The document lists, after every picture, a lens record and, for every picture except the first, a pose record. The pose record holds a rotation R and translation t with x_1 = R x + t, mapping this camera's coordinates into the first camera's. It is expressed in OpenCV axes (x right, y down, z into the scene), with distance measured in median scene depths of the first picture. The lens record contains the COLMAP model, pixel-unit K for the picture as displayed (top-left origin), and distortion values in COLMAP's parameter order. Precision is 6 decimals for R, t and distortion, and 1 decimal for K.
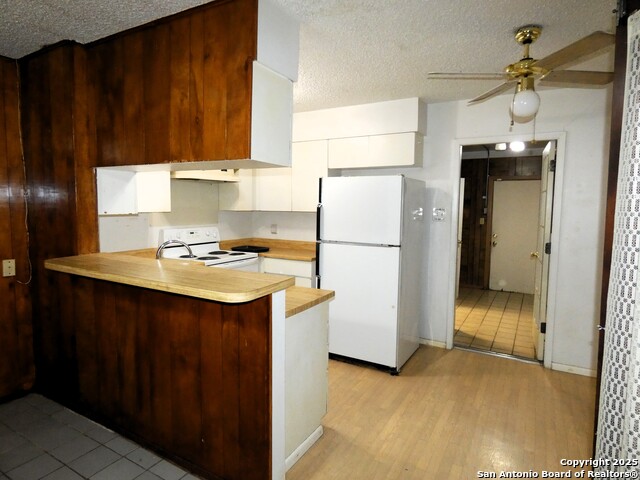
lens RADIAL K [[379.9, 0, 317.1], [0, 379.9, 238.8], [0, 0, 1]] dist [0.003132, -0.017080]
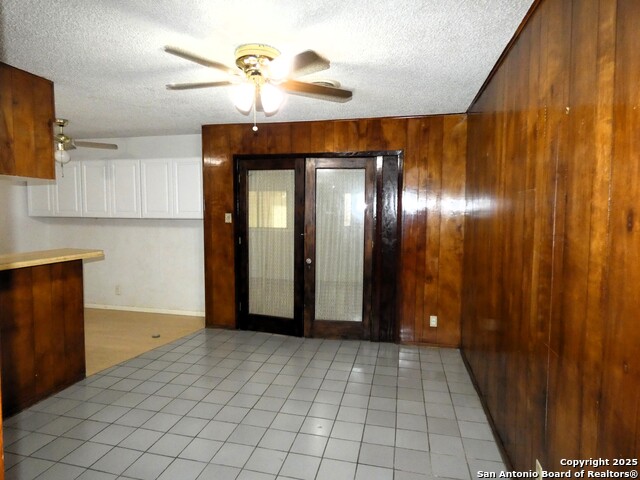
lens RADIAL K [[379.9, 0, 317.1], [0, 379.9, 238.8], [0, 0, 1]] dist [0.003132, -0.017080]
pose [[-0.295717, -0.079320, 0.951977, -1.969548], [0.071689, 0.991894, 0.104915, -0.042188], [-0.952582, 0.099271, -0.287634, 0.377144]]
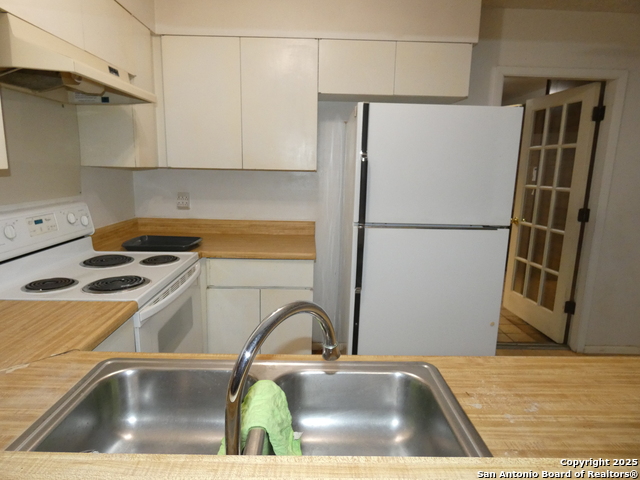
lens RADIAL K [[379.9, 0, 317.1], [0, 379.9, 238.8], [0, 0, 1]] dist [0.003132, -0.017080]
pose [[0.857248, -0.089127, 0.507132, -0.265769], [0.033969, 0.992549, 0.117016, -0.032759], [-0.513783, -0.083085, 0.853888, 0.474625]]
